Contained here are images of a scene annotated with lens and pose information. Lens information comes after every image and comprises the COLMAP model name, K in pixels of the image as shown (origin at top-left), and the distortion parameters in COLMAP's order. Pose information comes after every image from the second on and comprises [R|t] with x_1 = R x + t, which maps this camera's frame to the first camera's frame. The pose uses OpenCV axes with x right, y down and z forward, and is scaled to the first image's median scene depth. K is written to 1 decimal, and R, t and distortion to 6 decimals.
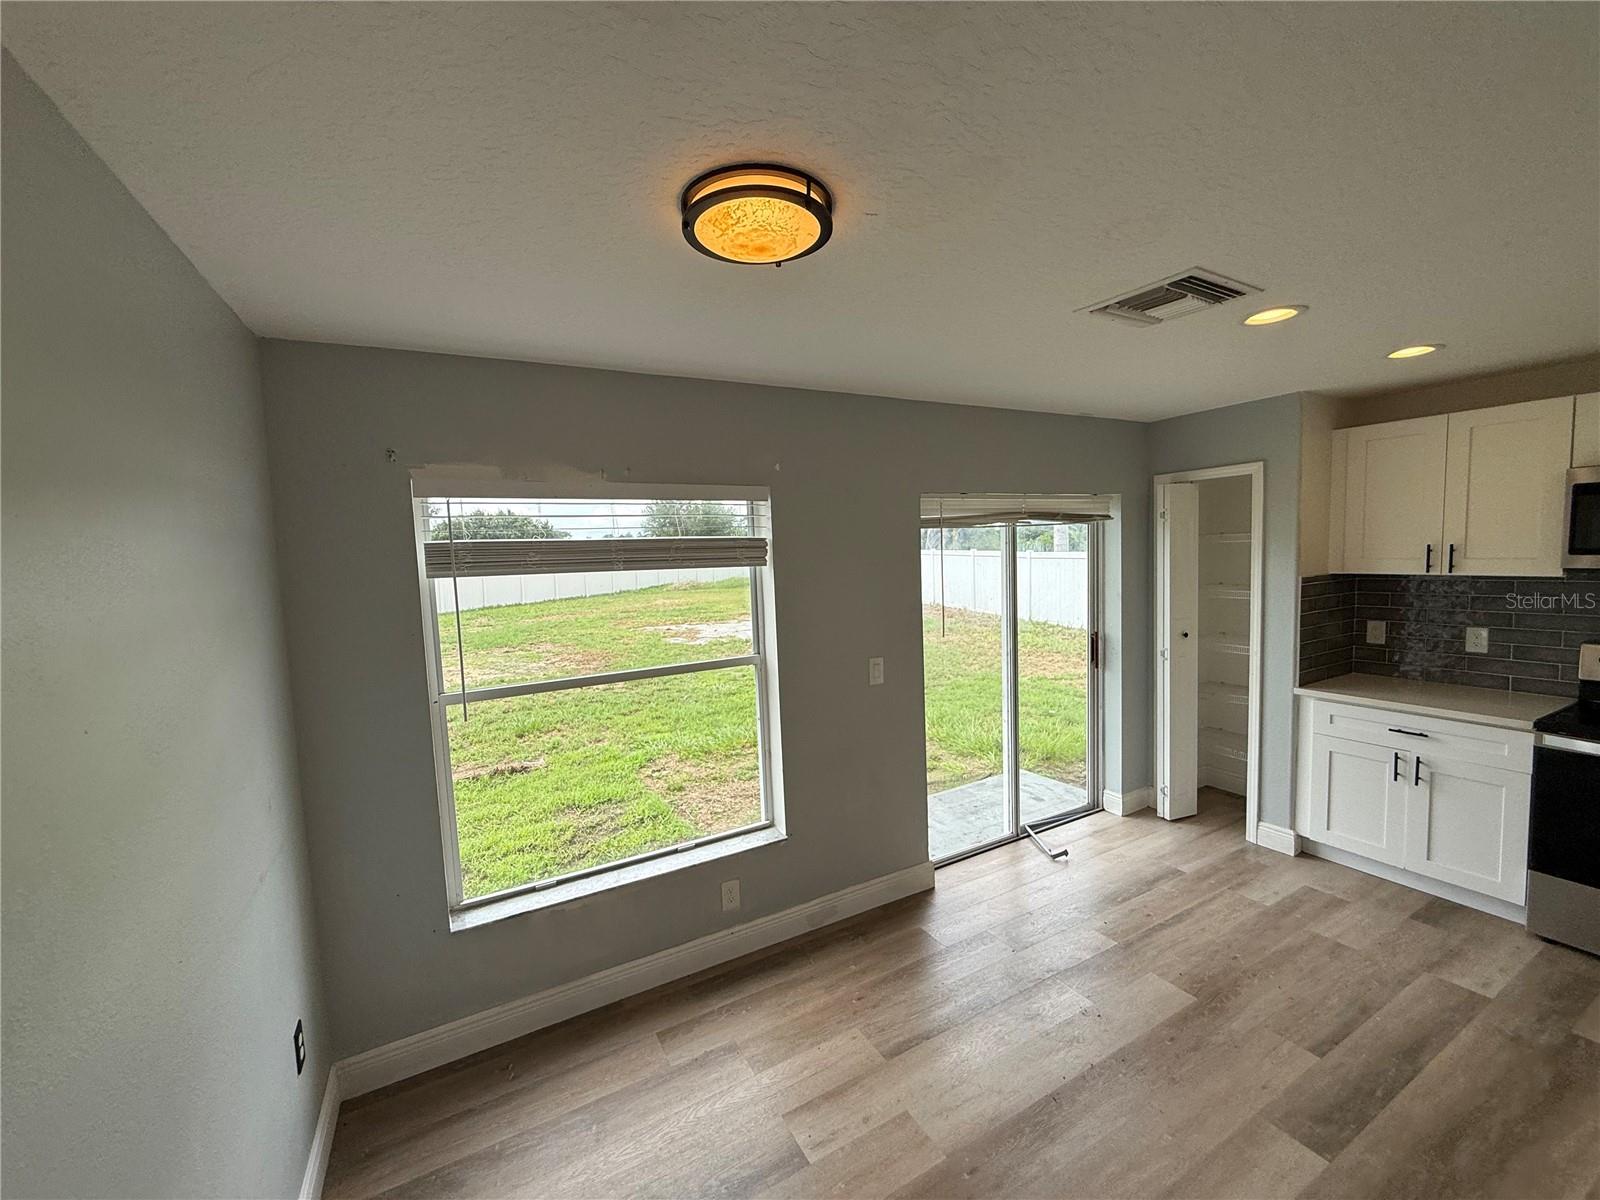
lens RADIAL K [[647.1, 0, 800.0], [0, 647.1, 600.0], [0, 0, 1]] dist [0.000787, 0.000153]
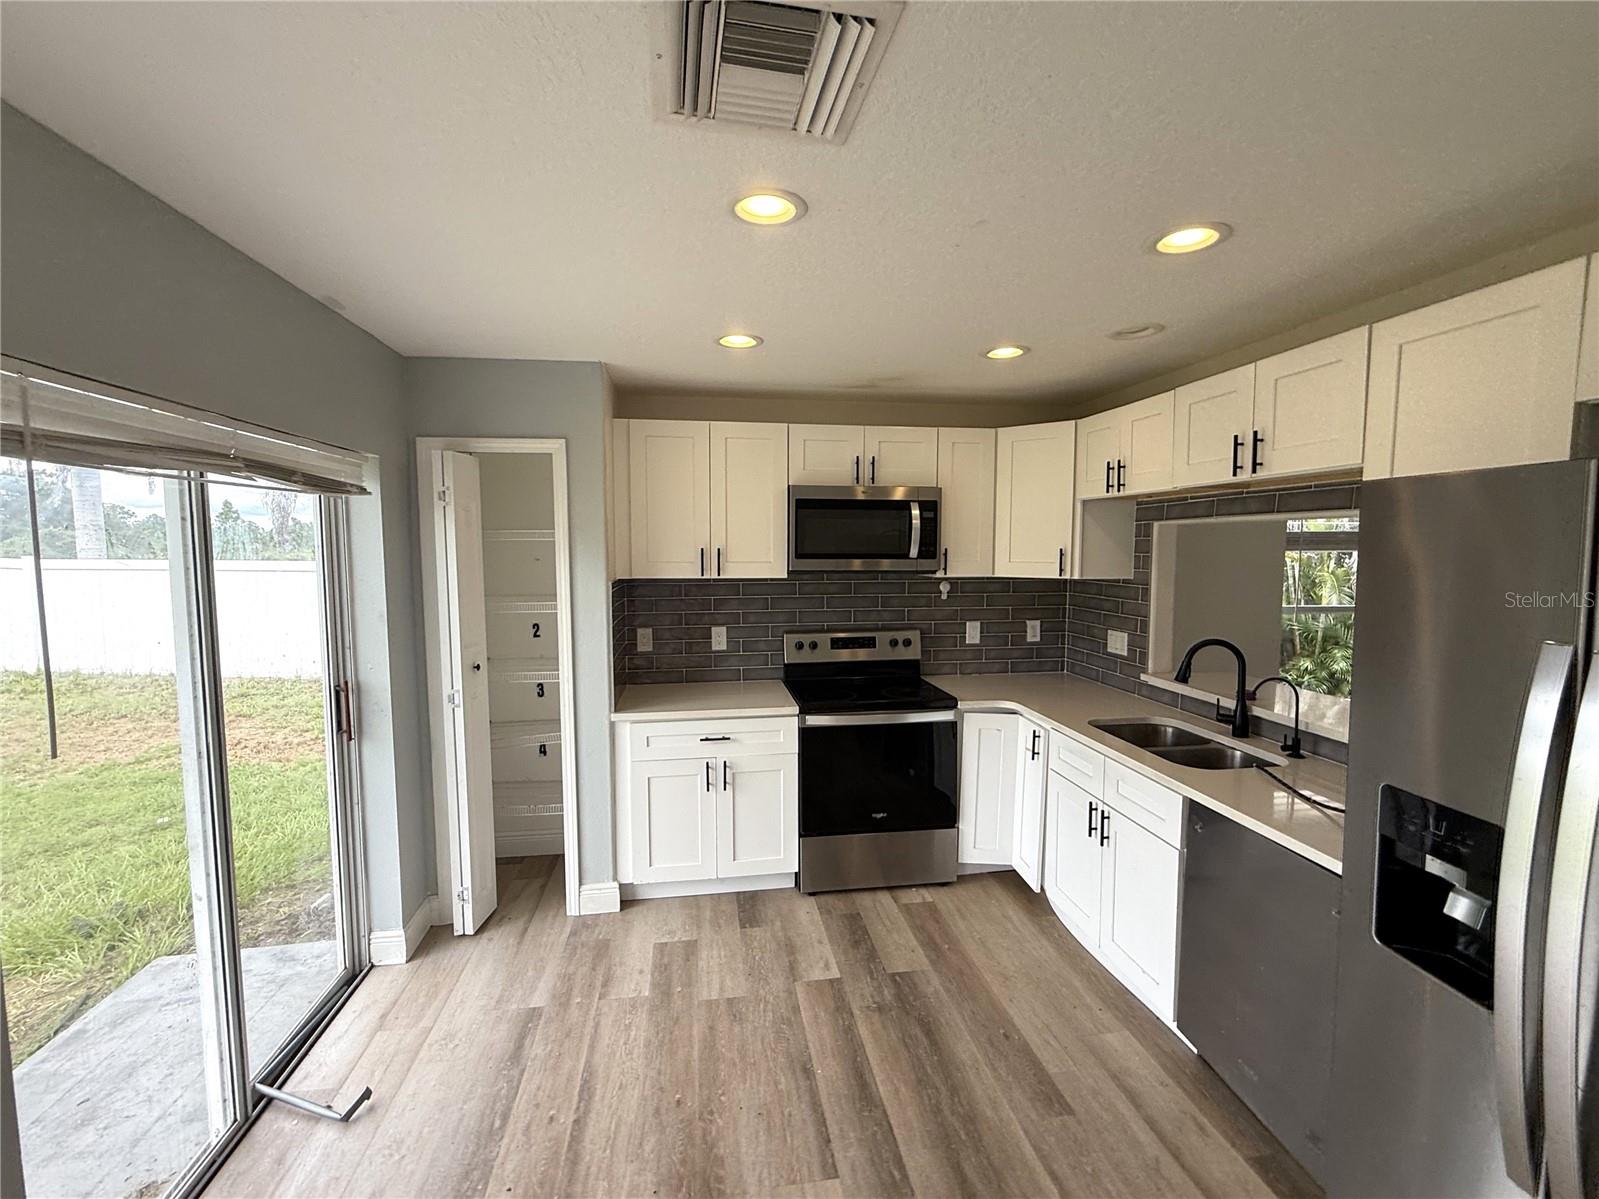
lens RADIAL K [[699.5, 0, 799.5], [0, 699.5, 599.5], [0, 0, 1]] dist [-0.001292, 0.001005]
pose [[0.359207, -0.035175, 0.932595, 0.007318], [0.061547, 0.998007, 0.013937, -0.010682], [-0.931226, 0.052392, 0.360656, 0.439524]]
